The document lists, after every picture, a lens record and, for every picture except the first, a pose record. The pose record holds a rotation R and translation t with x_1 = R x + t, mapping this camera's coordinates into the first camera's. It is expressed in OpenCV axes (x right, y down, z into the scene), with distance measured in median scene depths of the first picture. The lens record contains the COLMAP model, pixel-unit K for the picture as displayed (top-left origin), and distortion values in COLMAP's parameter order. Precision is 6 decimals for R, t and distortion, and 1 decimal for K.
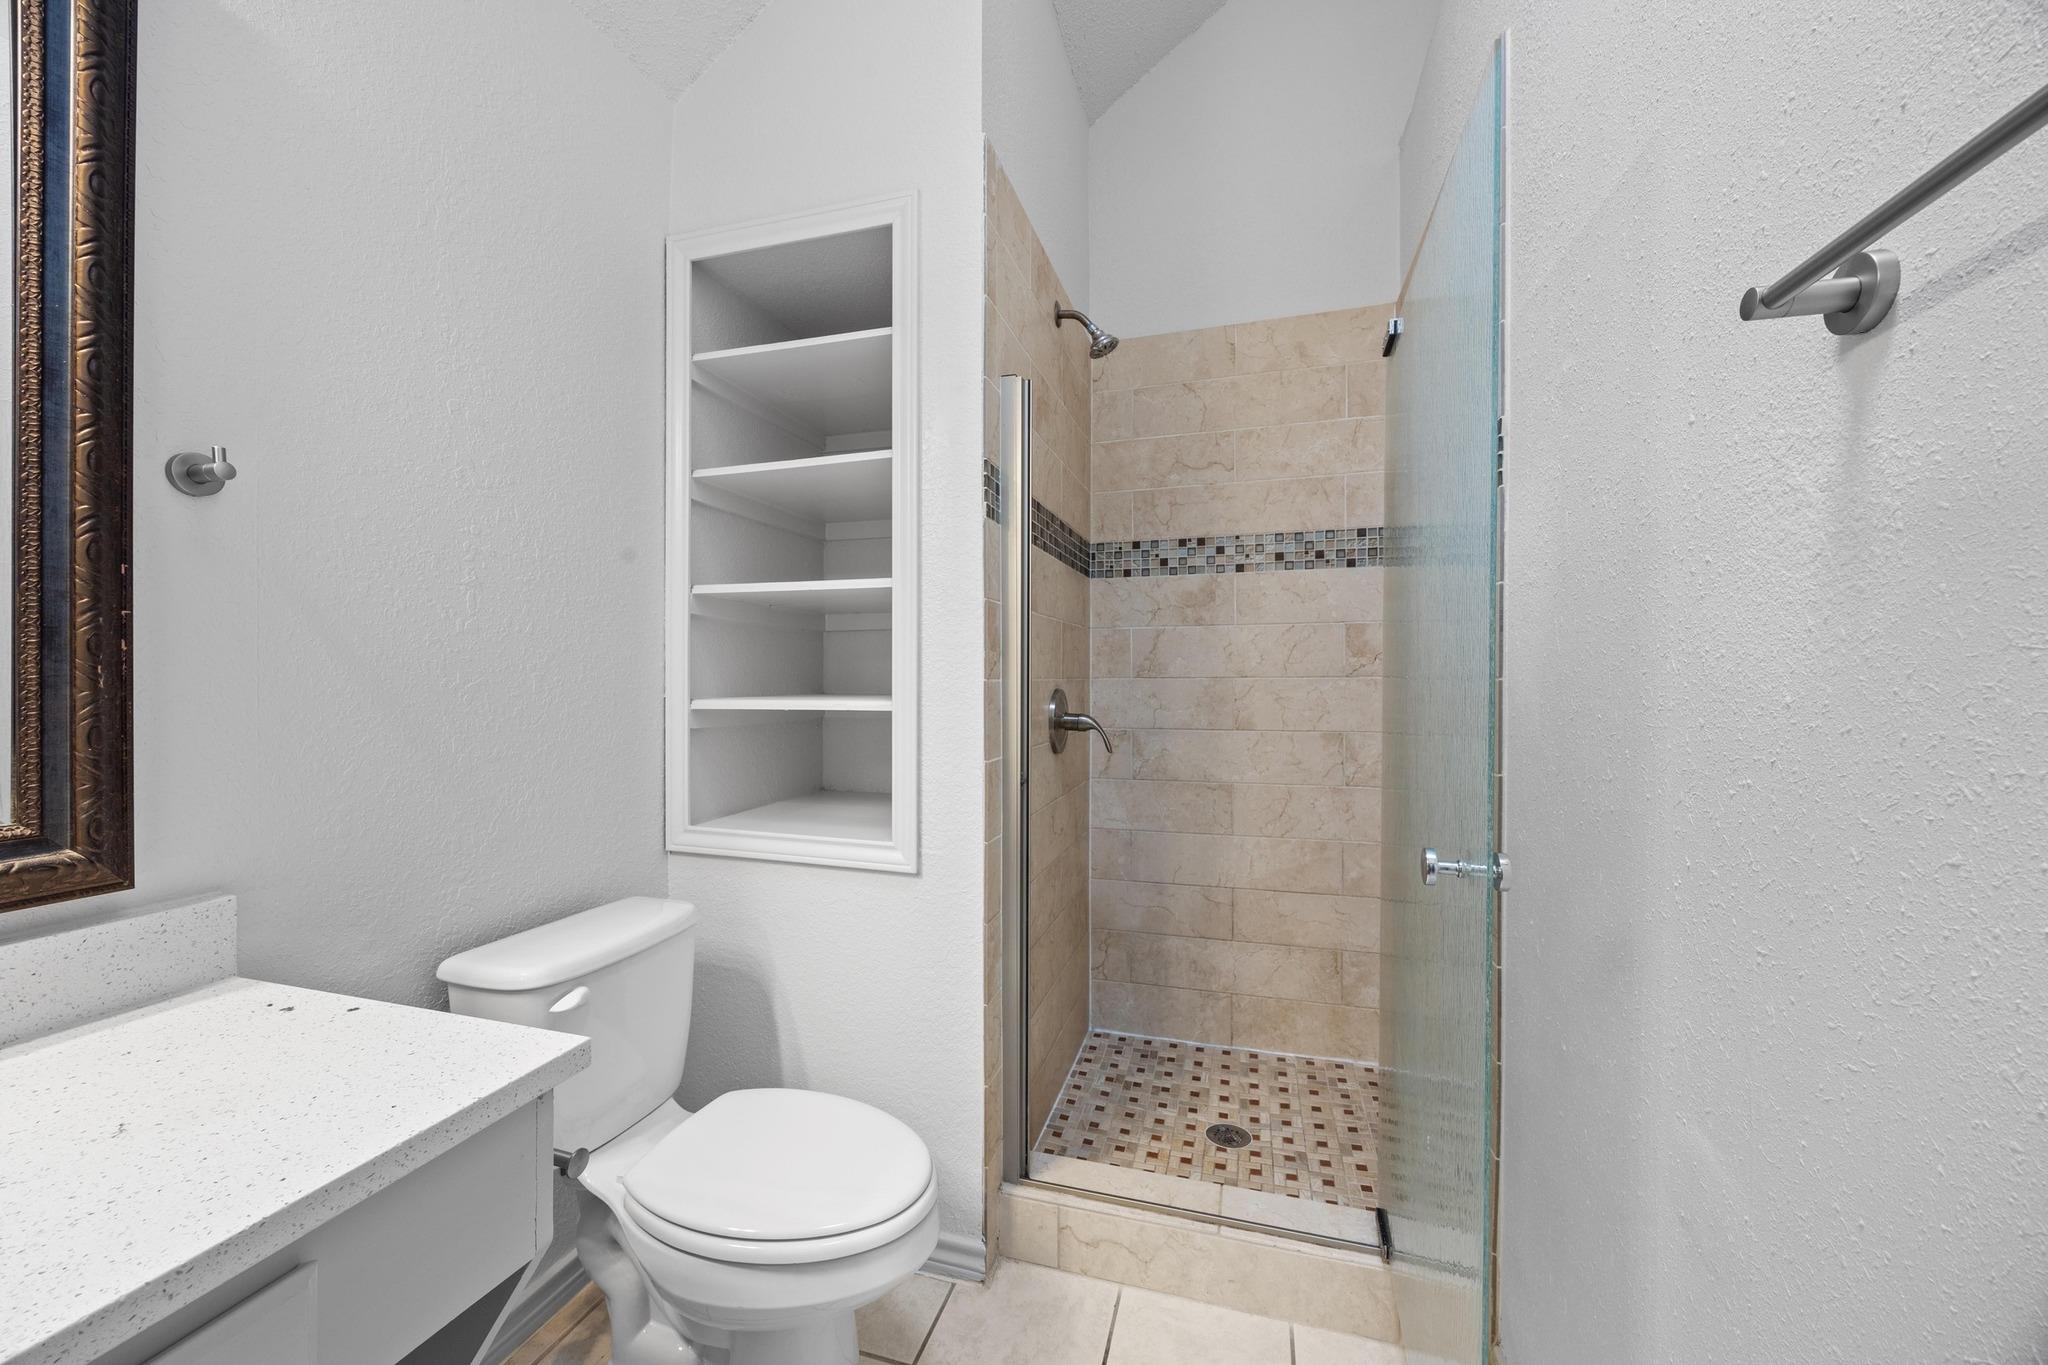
lens RADIAL K [[778.9, 0, 1017.0], [0, 778.9, 679.7], [0, 0, 1]] dist [-0.003872, 0.000837]
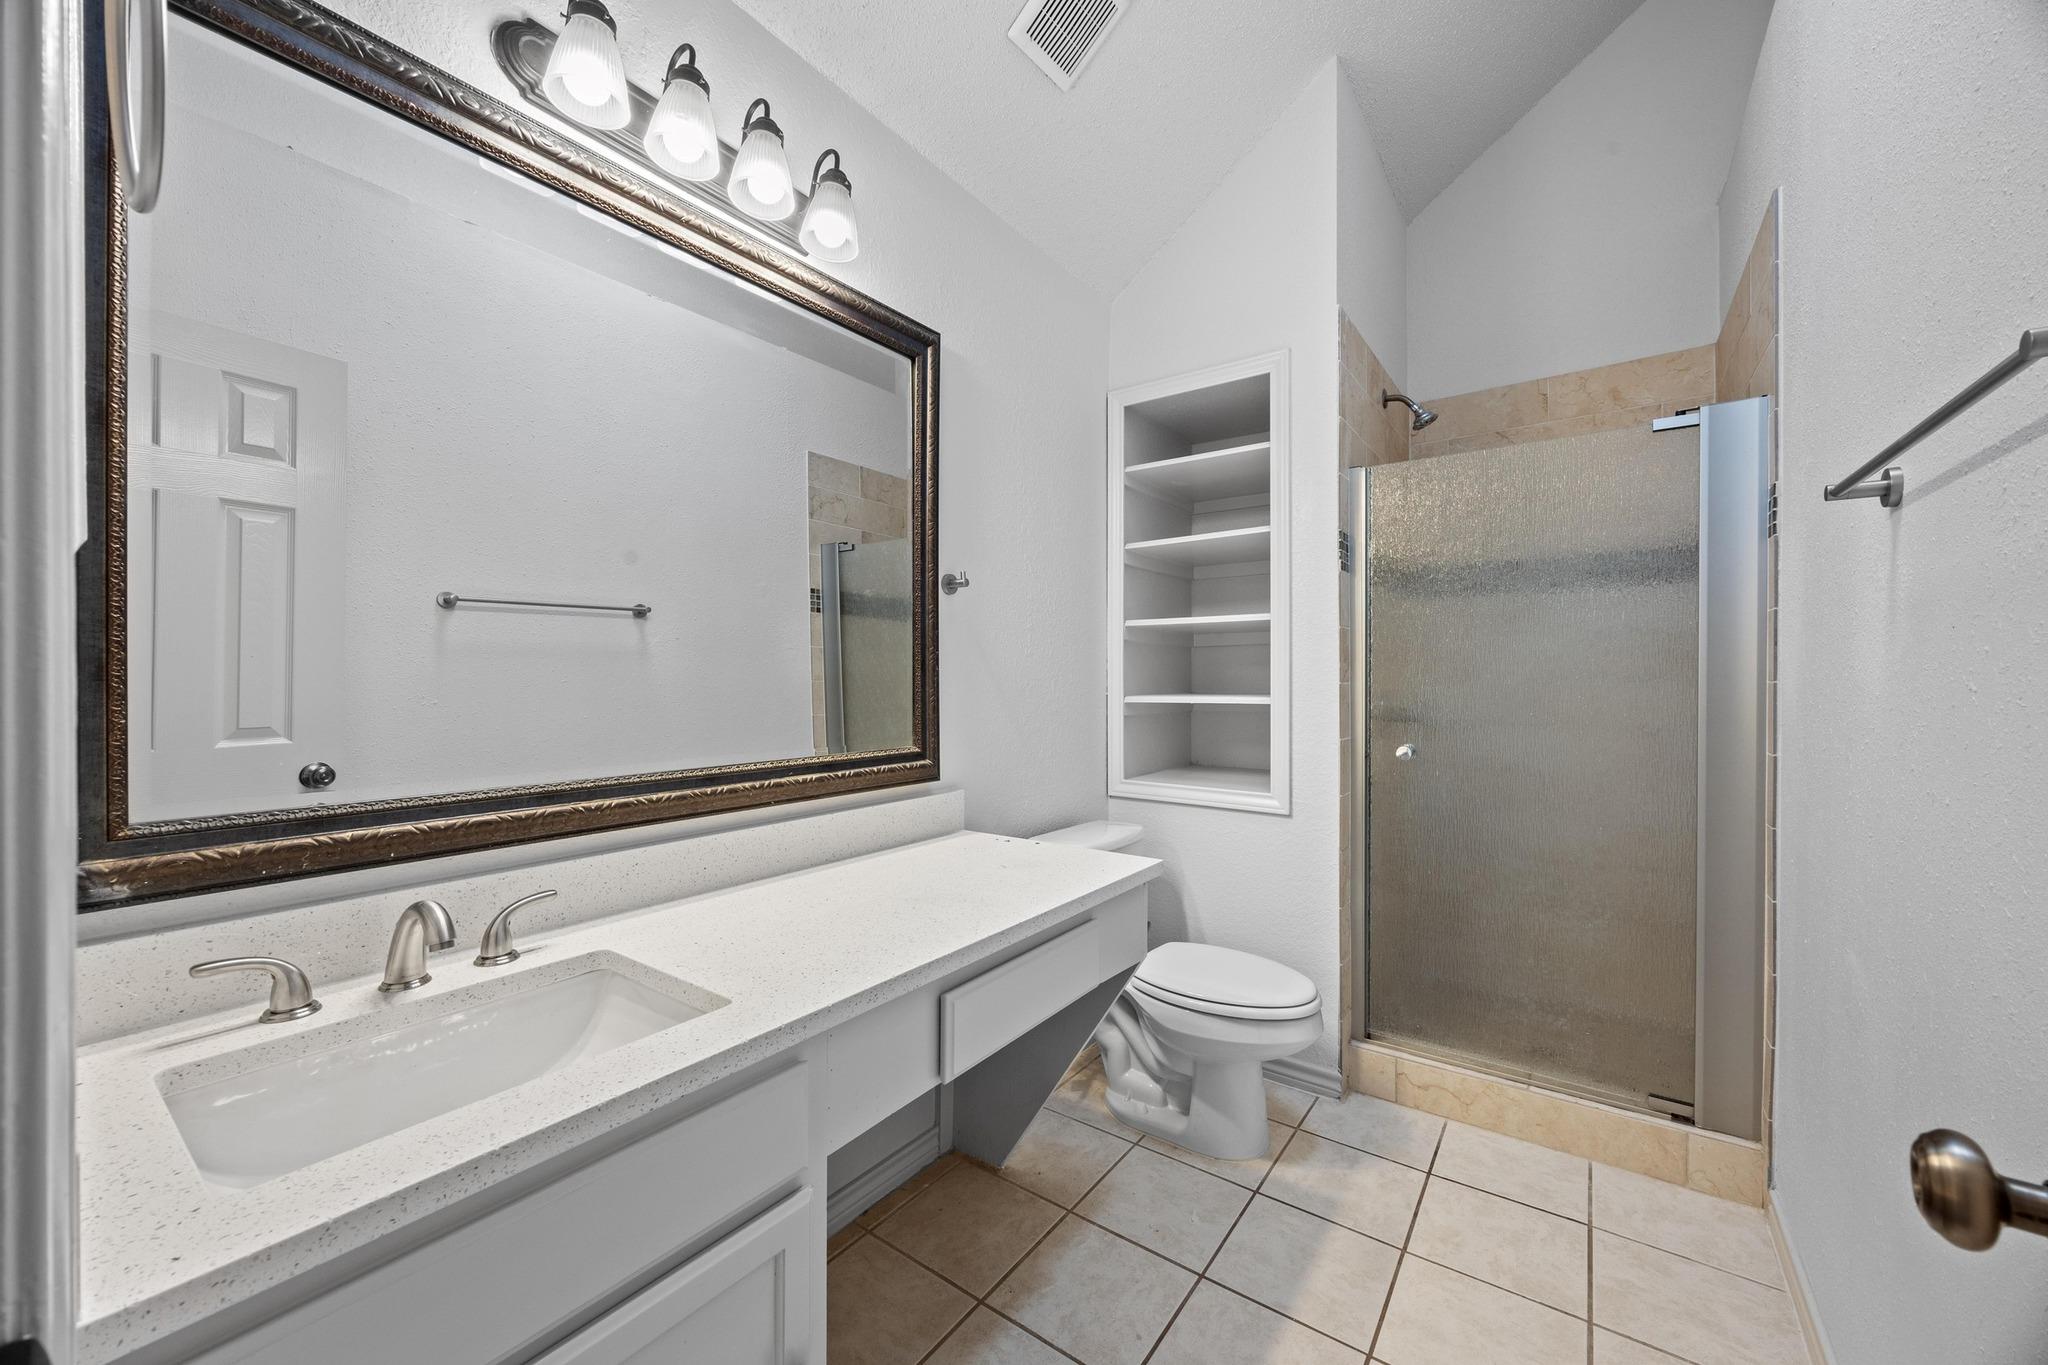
lens RADIAL K [[778.9, 0, 1018.4], [0, 778.9, 682.6], [0, 0, 1]] dist [-0.003872, 0.000837]
pose [[0.942475, -0.001910, -0.334271, -0.117904], [0.001930, 0.999998, -0.000272, -0.001163], [0.334271, -0.000389, 0.942477, -0.544494]]
